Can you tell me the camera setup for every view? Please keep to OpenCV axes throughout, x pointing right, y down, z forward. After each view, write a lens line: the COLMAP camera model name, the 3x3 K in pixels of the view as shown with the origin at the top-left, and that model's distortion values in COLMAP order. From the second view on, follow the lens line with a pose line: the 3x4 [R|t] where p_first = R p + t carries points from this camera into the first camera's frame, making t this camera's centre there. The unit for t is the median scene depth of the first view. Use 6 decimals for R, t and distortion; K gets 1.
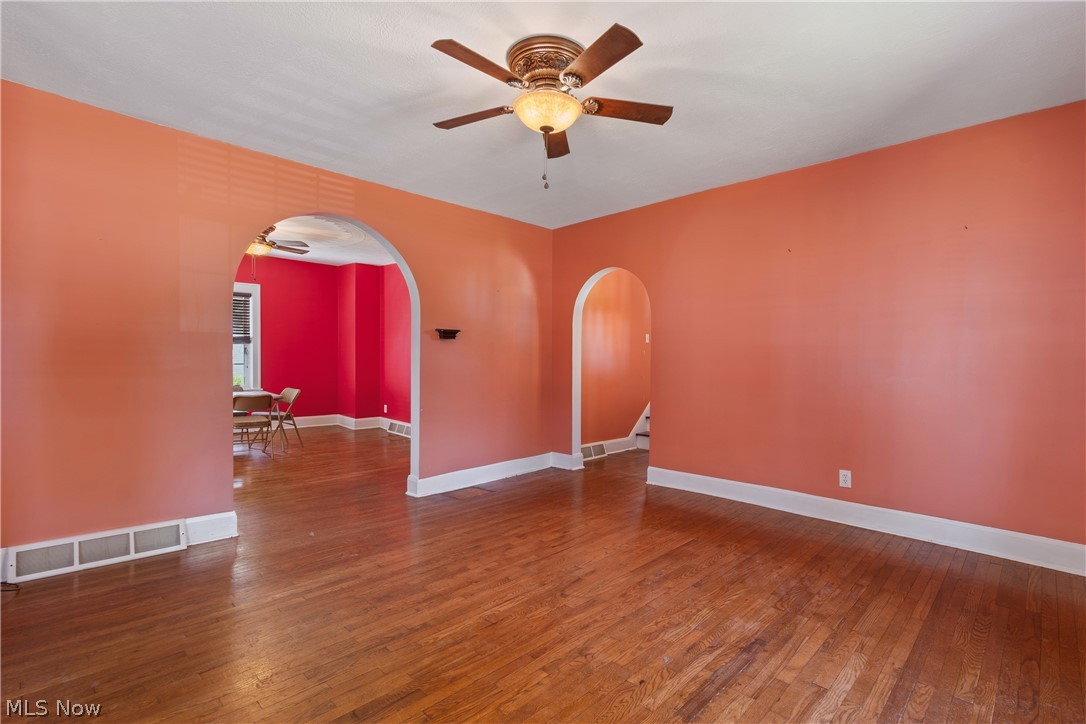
lens RADIAL K [[531.5, 0, 538.5], [0, 531.5, 347.1], [0, 0, 1]] dist [0.002262, 0.000270]
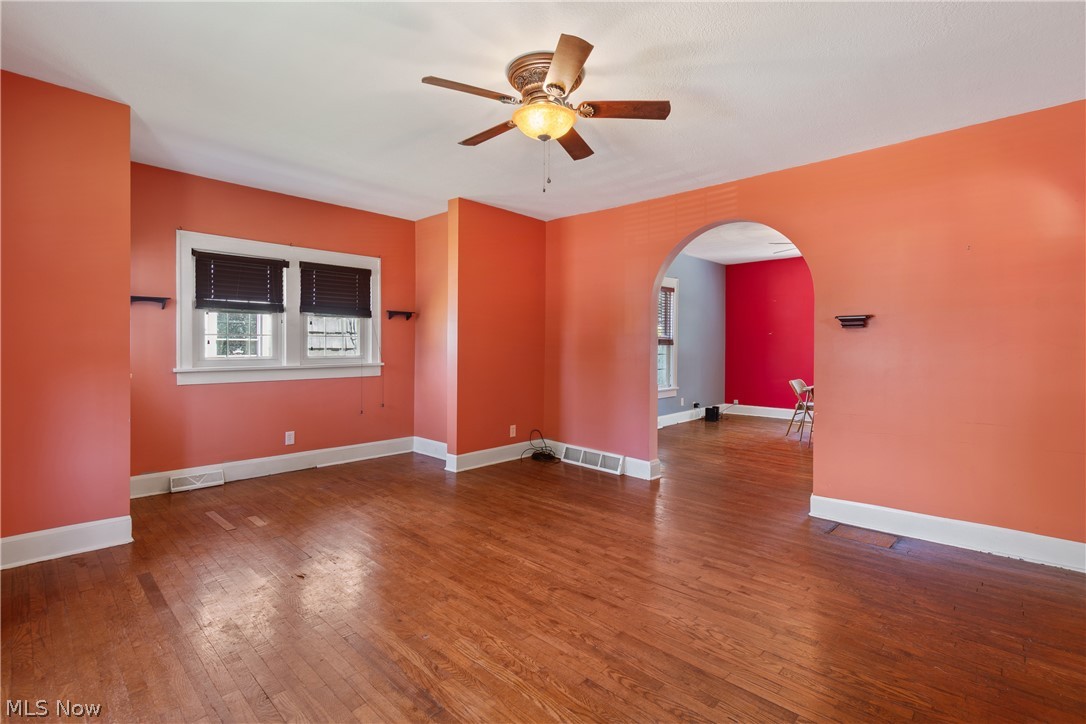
lens RADIAL K [[498.4, 0, 551.5], [0, 498.4, 354.3], [0, 0, 1]] dist [0.000426, 0.000239]
pose [[0.014593, 0.006355, -0.999873, 0.909803], [0.012375, 0.999902, 0.006536, 0.021049], [0.999817, -0.012469, 0.014513, 0.923752]]
